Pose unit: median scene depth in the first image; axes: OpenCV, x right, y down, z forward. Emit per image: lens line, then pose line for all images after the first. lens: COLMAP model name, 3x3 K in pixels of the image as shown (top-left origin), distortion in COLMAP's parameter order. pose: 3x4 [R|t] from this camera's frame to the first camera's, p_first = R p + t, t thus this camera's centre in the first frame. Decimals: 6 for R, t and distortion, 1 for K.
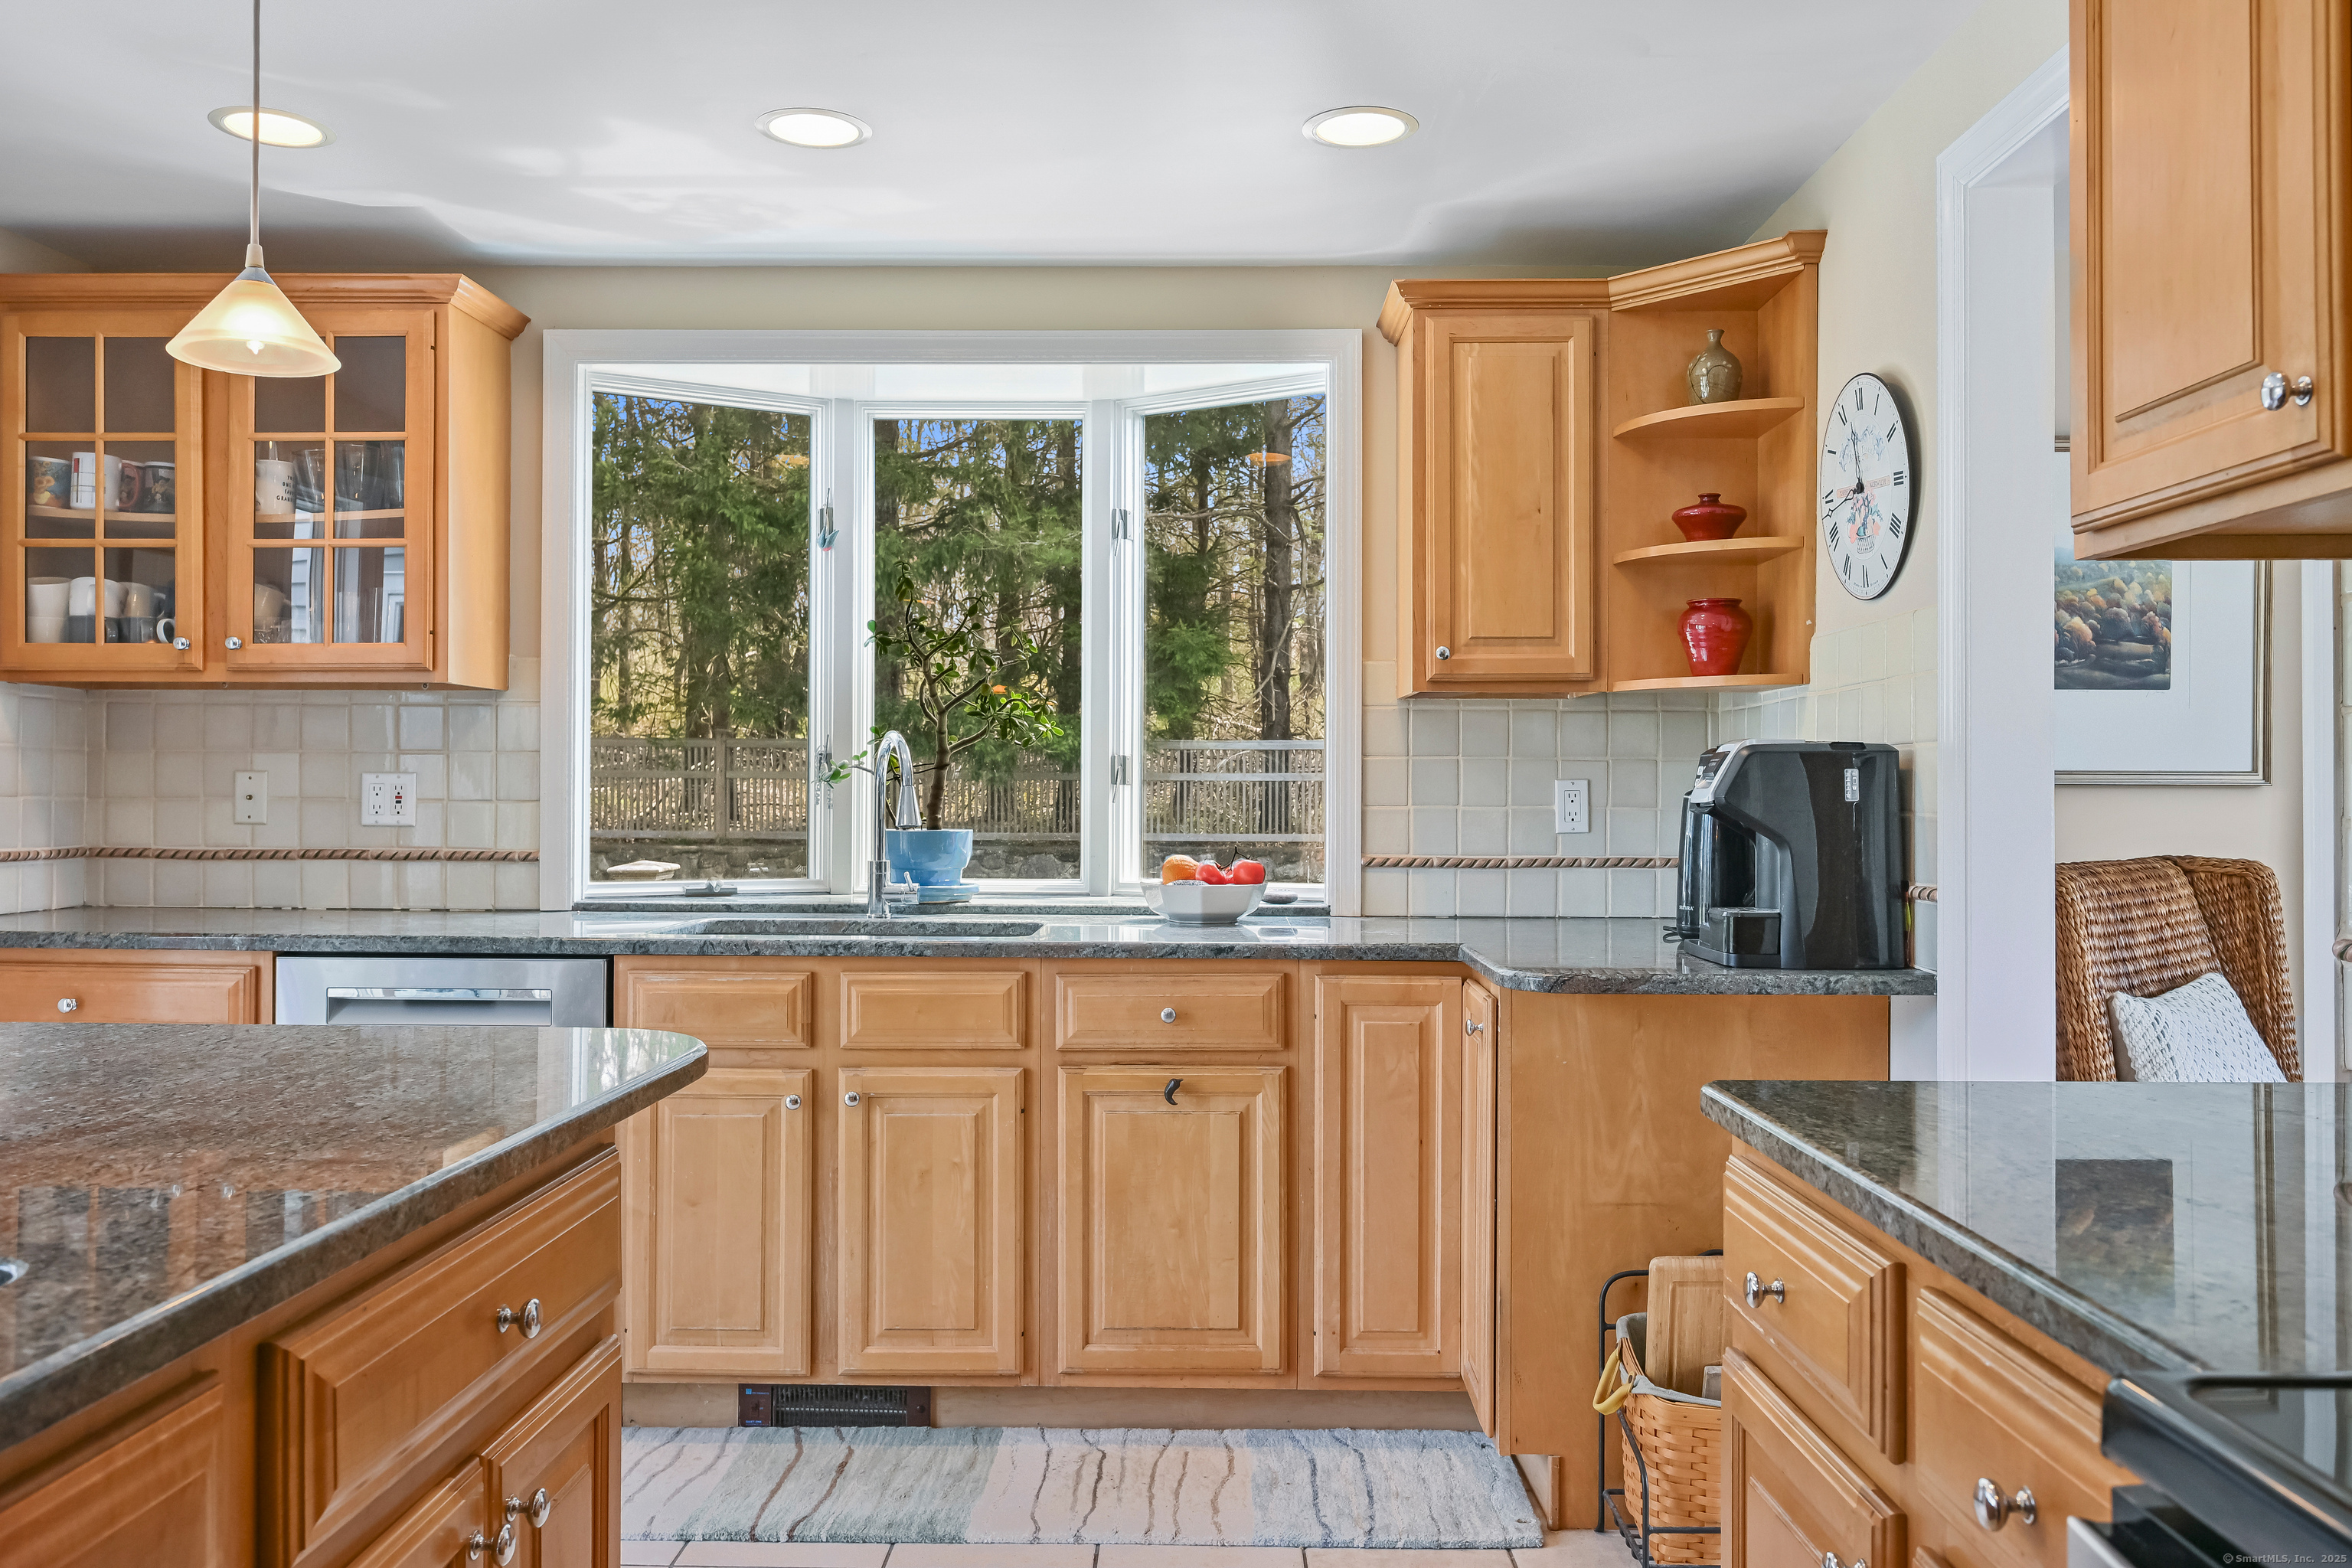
lens RADIAL K [[1765.0, 0, 1174.2], [0, 1765.0, 777.7], [0, 0, 1]] dist [-0.004197, -0.001331]
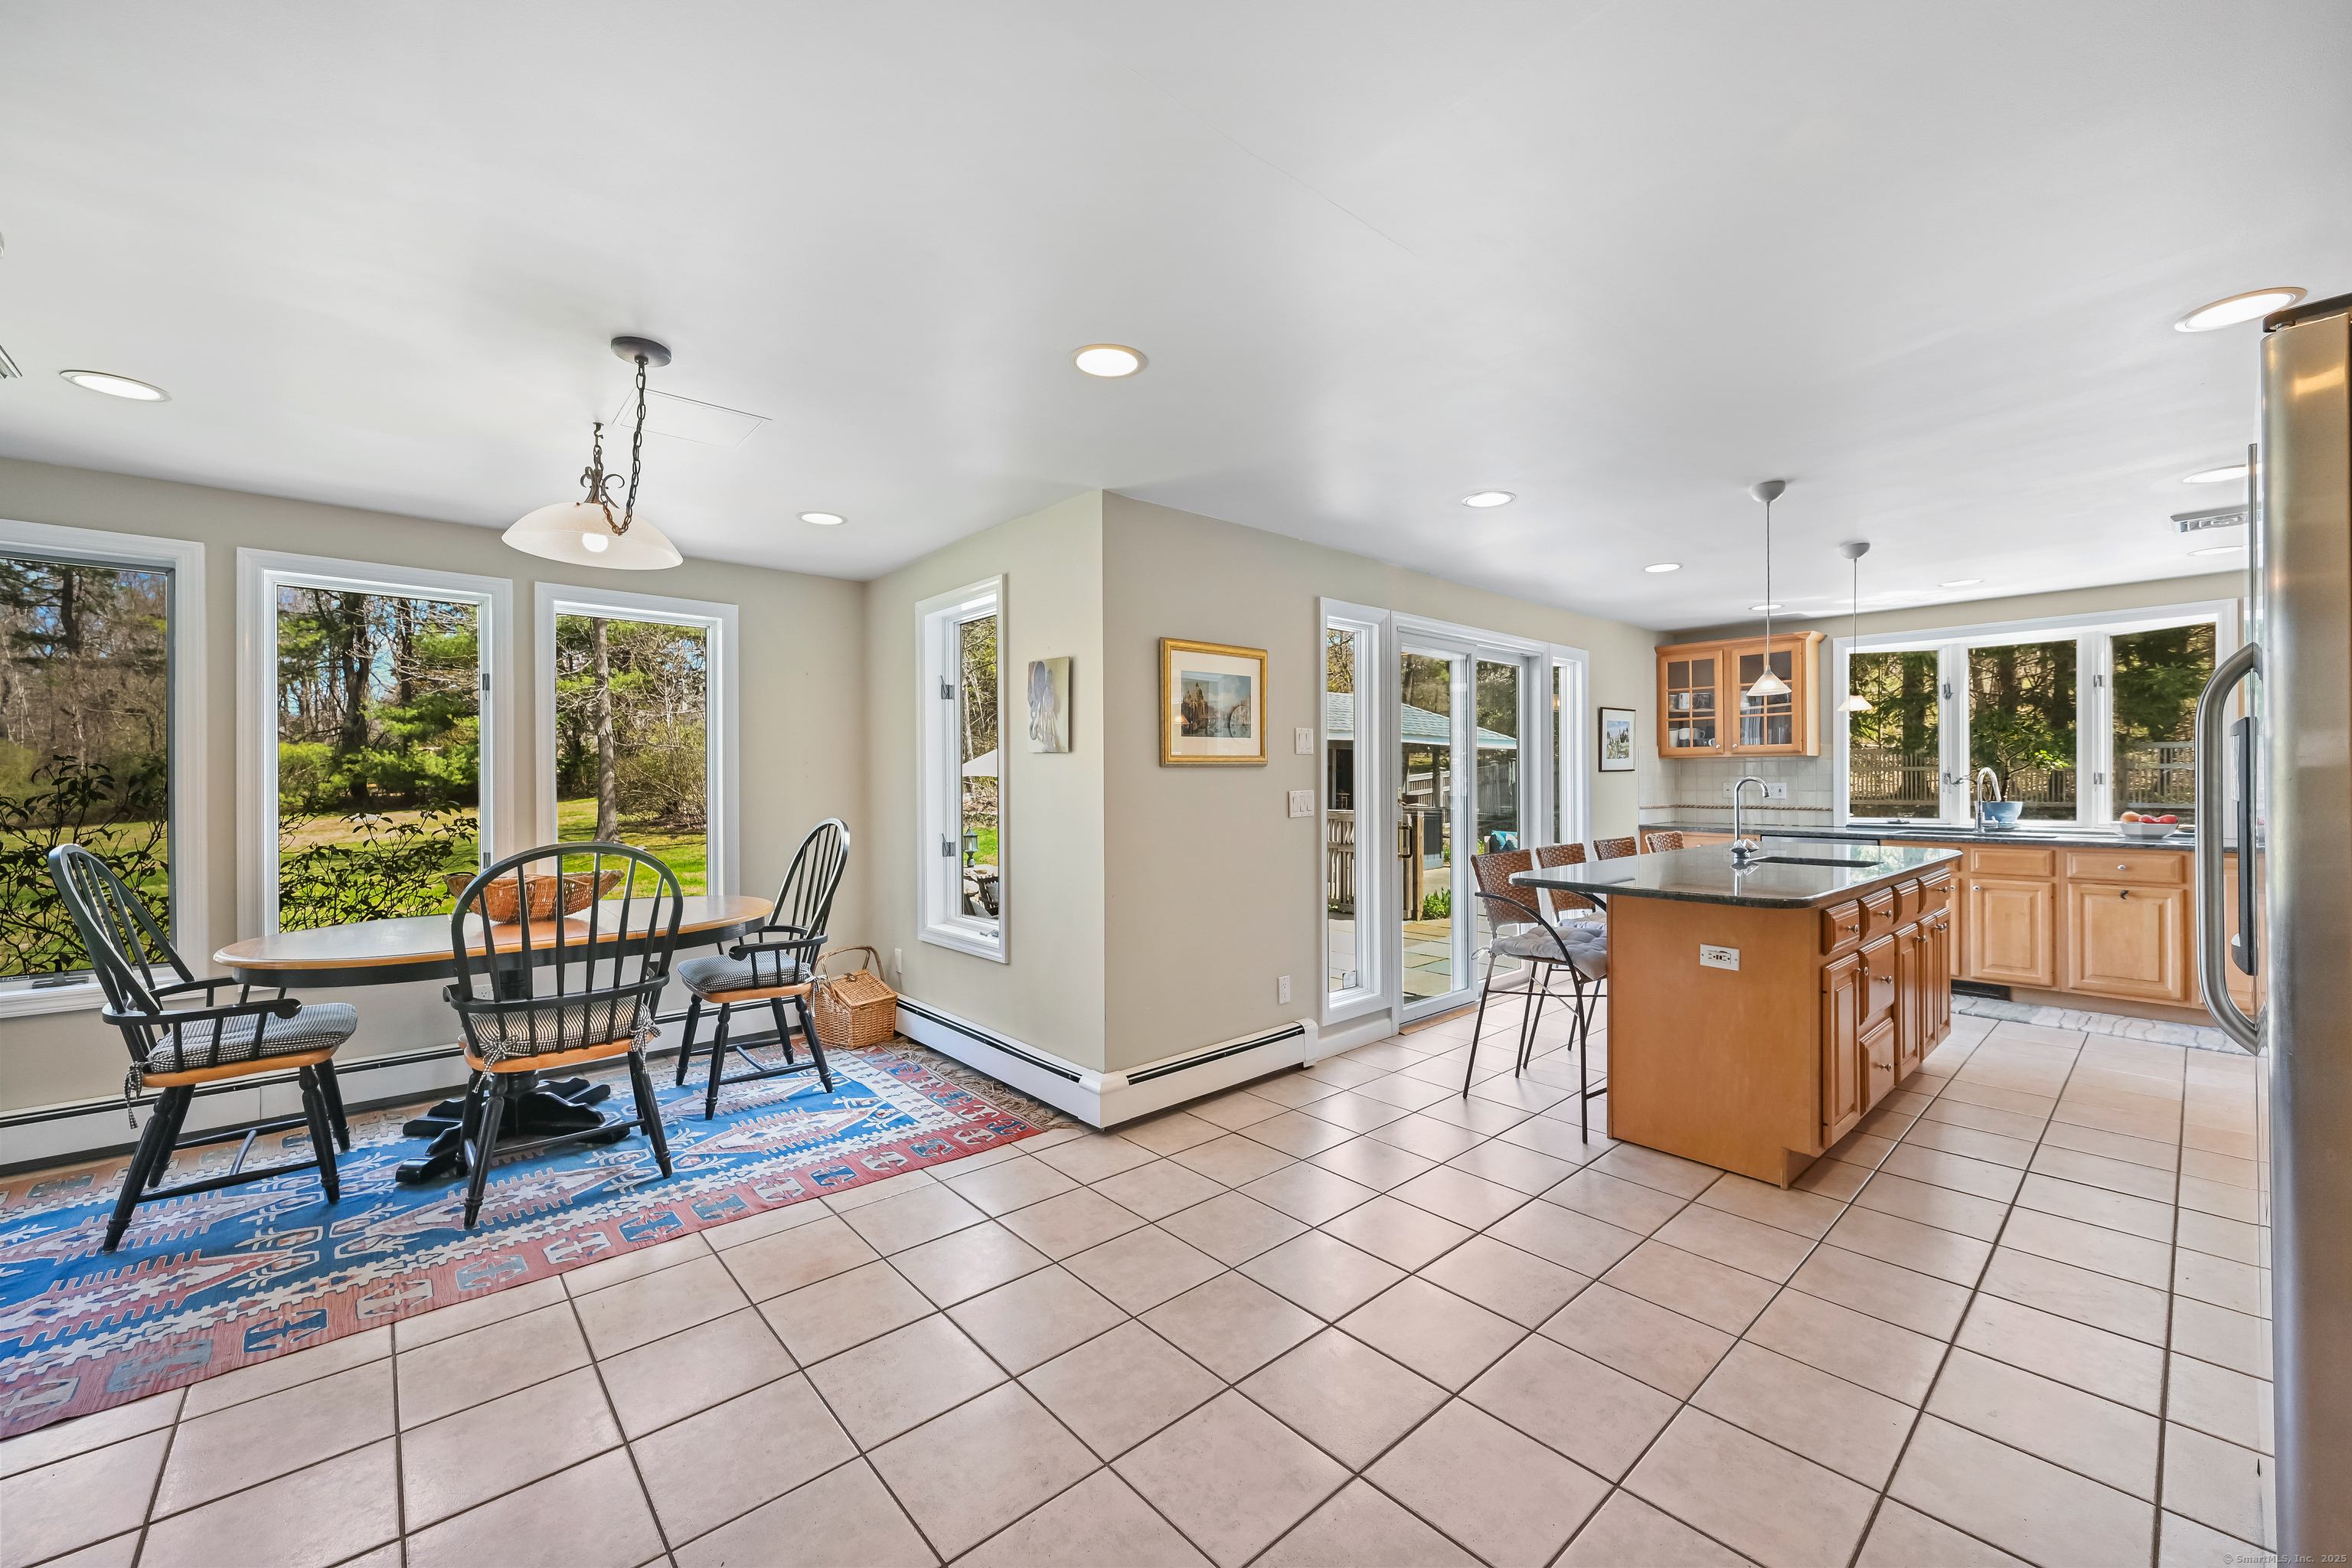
lens RADIAL K [[915.0, 0, 1181.6], [0, 915.0, 786.6], [0, 0, 1]] dist [-0.002160, 0.000476]
pose [[0.680868, -0.002437, -0.732402, 0.041215], [0.015182, 0.999827, 0.010788, -0.034273], [0.732249, -0.018465, 0.680787, -1.062767]]
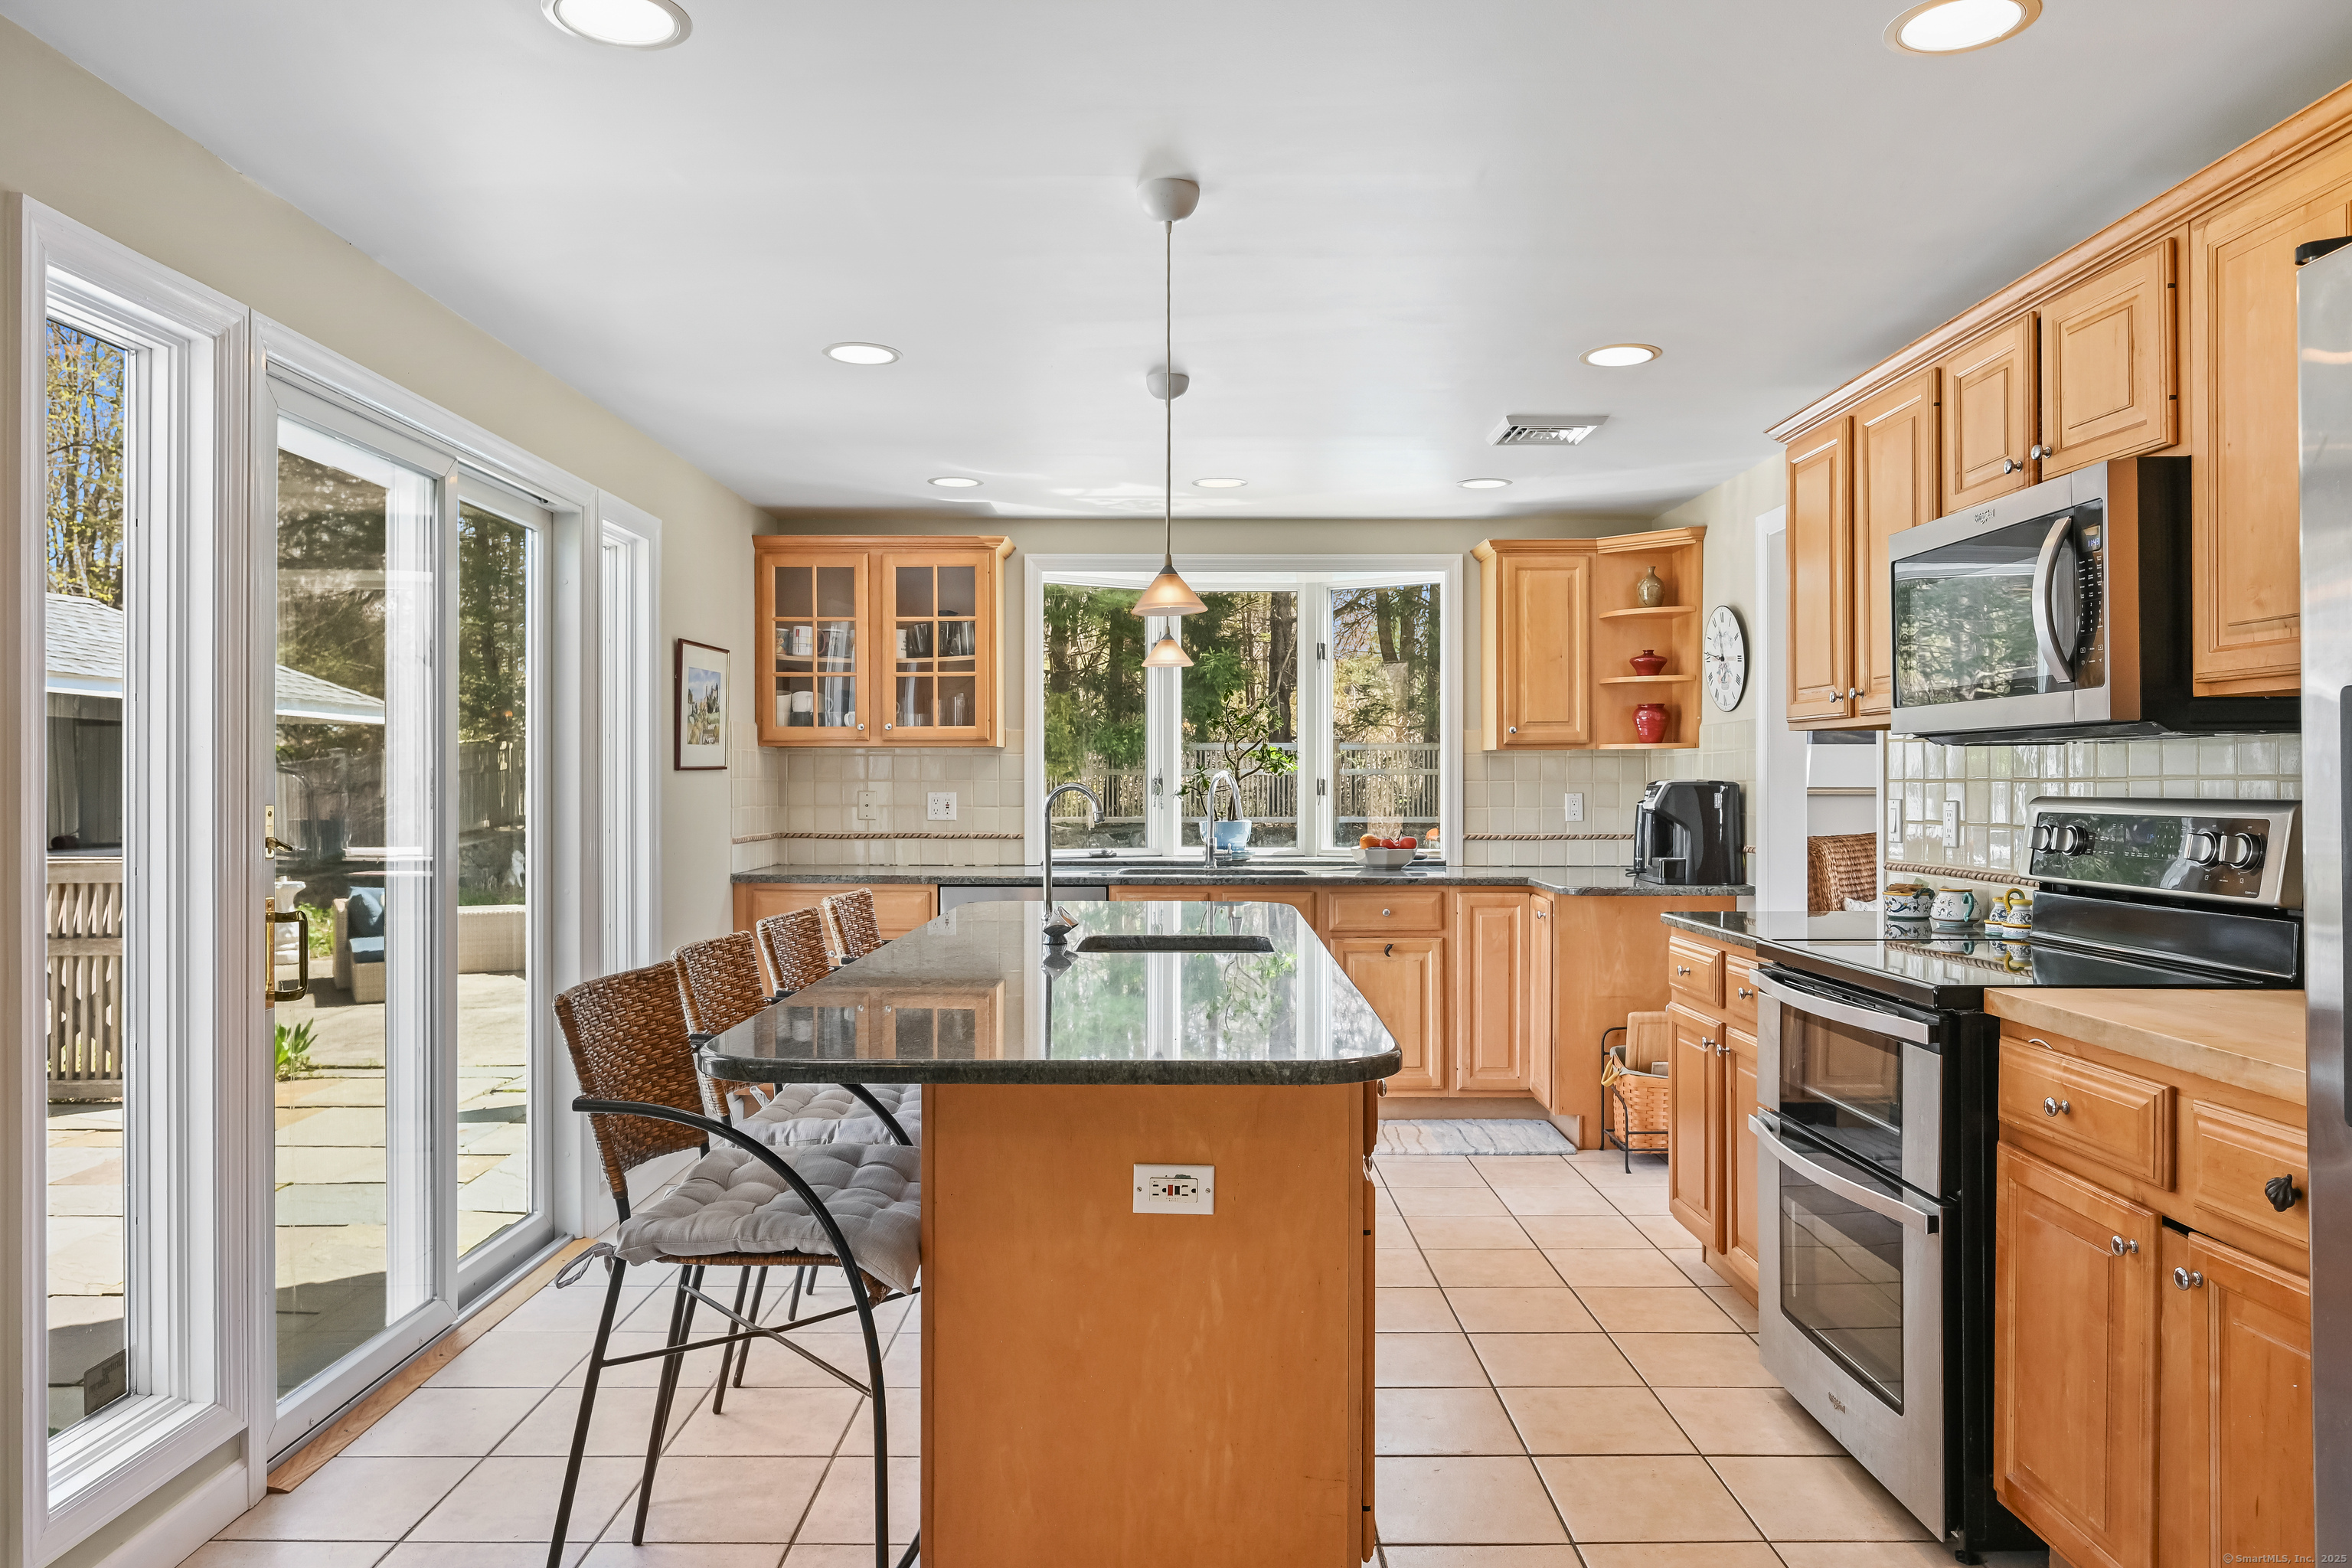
lens RADIAL K [[1560.5, 0, 1182.1], [0, 1560.5, 779.3], [0, 0, 1]] dist [0.001437, -0.000895]
pose [[0.999712, -0.004440, 0.023571, -0.265591], [0.004242, 0.999956, 0.008416, -0.033361], [-0.023607, -0.008314, 0.999687, -0.749973]]
